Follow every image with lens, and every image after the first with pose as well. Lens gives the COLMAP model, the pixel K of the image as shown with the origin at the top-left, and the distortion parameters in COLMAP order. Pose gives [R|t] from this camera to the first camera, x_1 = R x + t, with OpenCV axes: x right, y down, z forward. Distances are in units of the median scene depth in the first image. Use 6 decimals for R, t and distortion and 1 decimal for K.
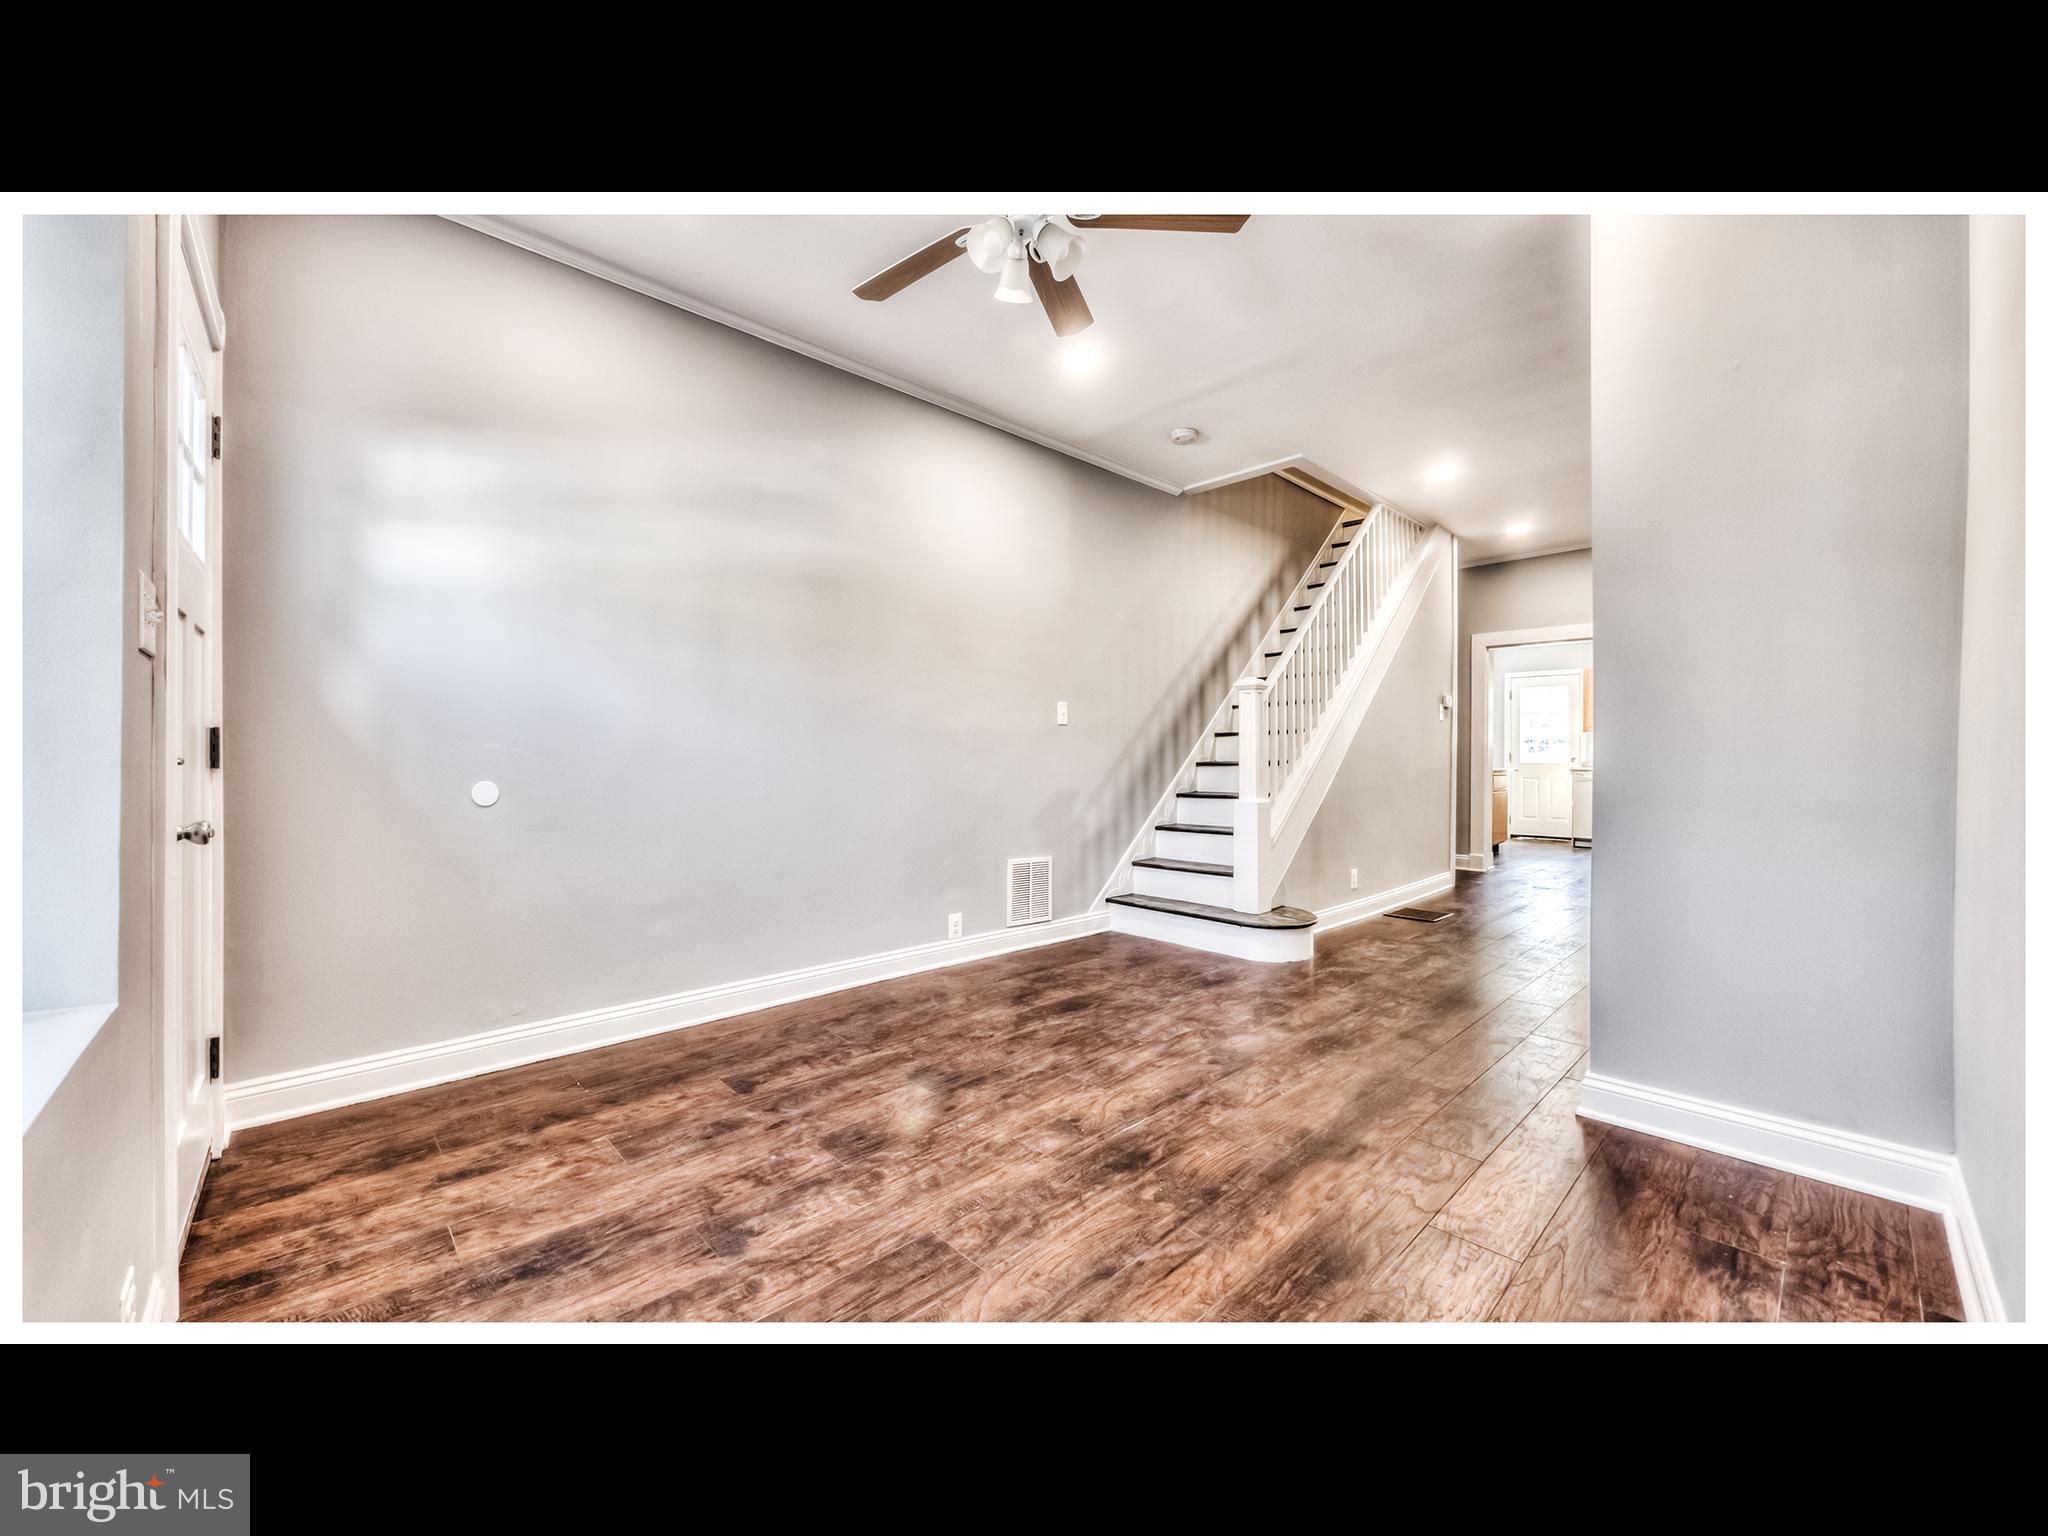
lens RADIAL K [[781.4, 0, 983.1], [0, 781.4, 758.4], [0, 0, 1]] dist [-0.008853, 0.000814]
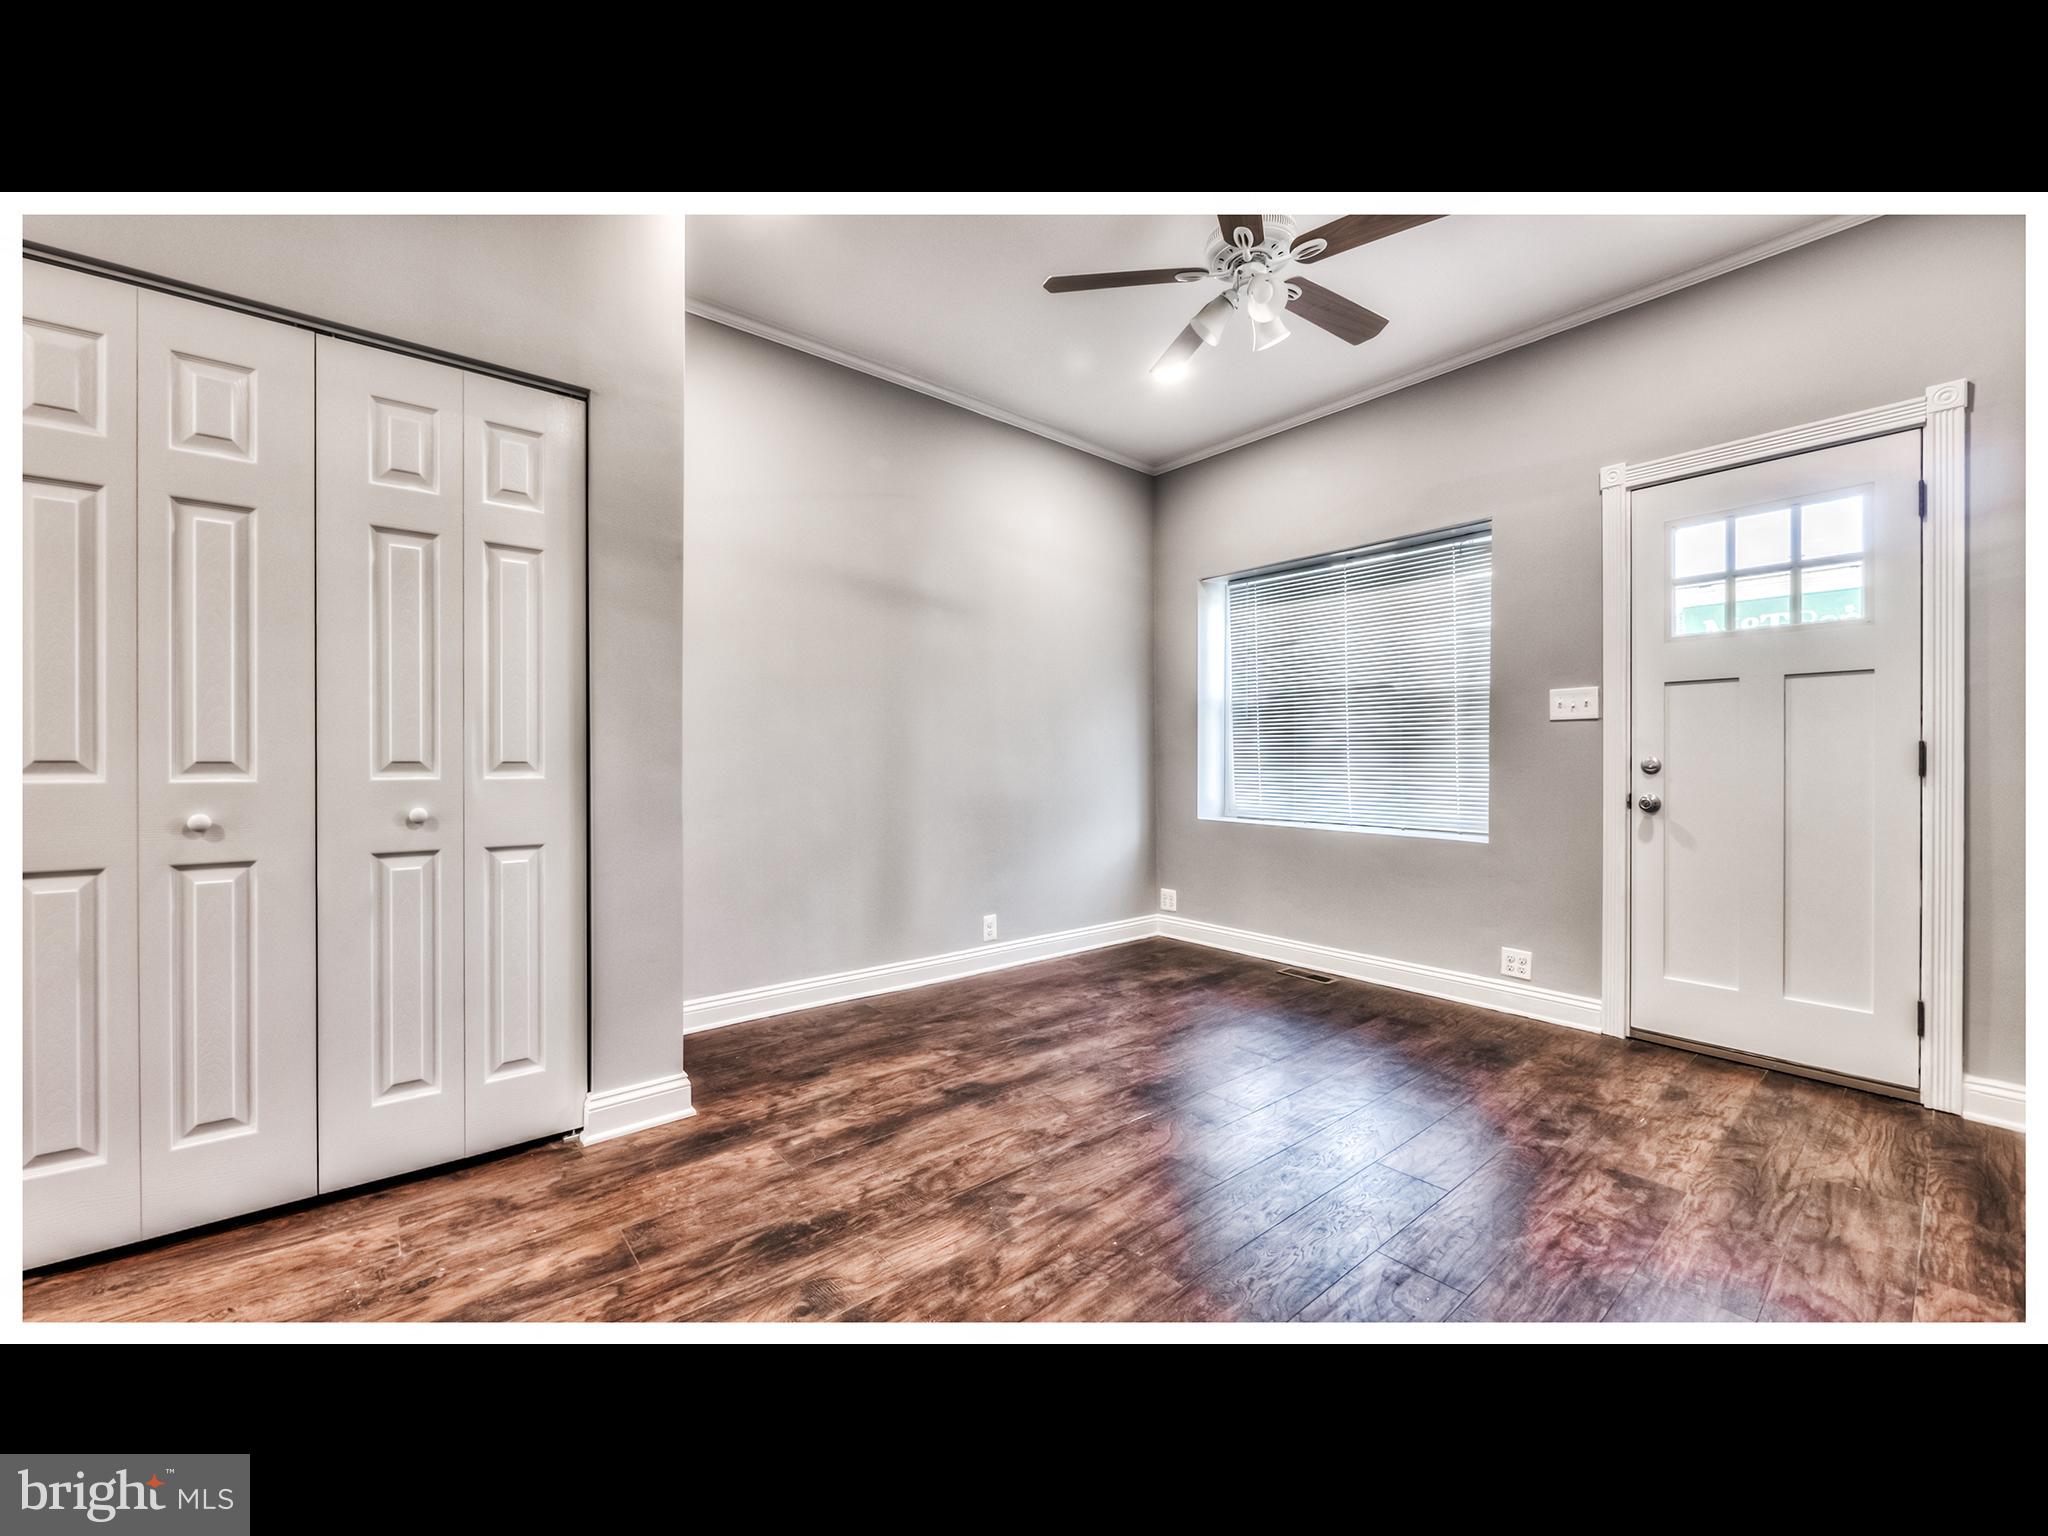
lens RADIAL K [[781.4, 0, 995.4], [0, 781.4, 765.8], [0, 0, 1]] dist [-0.008853, 0.000814]
pose [[-0.998803, -0.006340, 0.048494, 0.313098], [-0.005799, 0.999919, 0.011296, -0.006239], [-0.048561, 0.011001, -0.998760, 1.876353]]
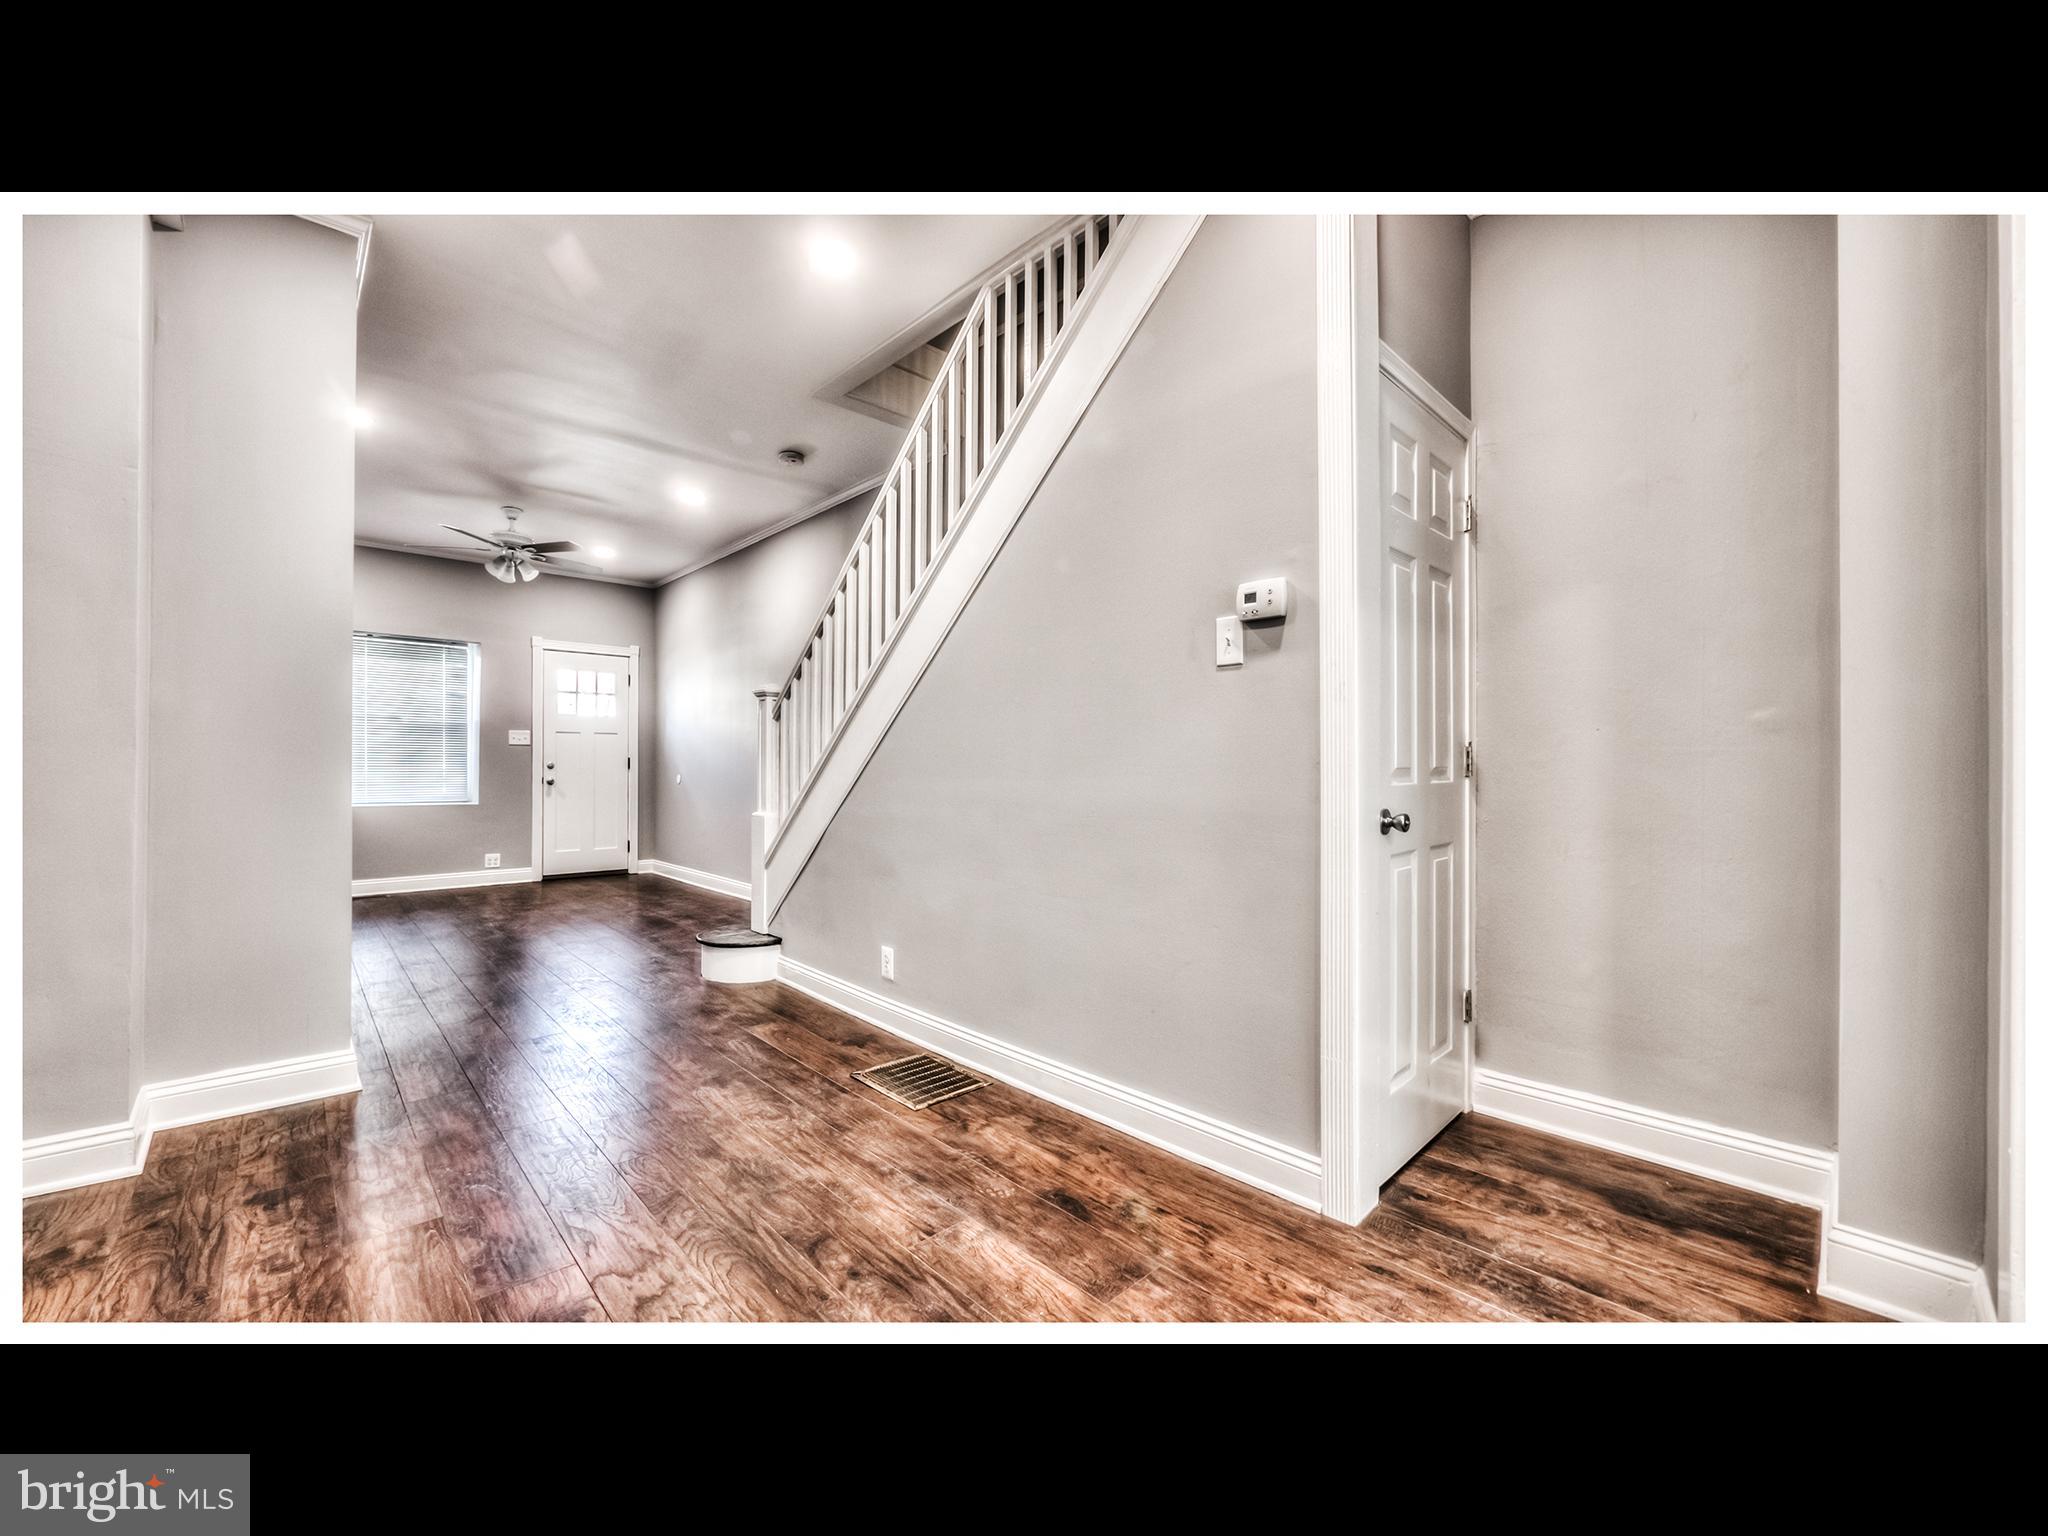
lens RADIAL K [[781.4, 0, 1013.3], [0, 781.4, 767.6], [0, 0, 1]] dist [-0.008853, 0.000814]
pose [[0.033090, -0.002786, -0.999448, 2.347630], [-0.011311, 0.999931, -0.003162, -0.001547], [0.999388, 0.011410, 0.033057, 2.265913]]
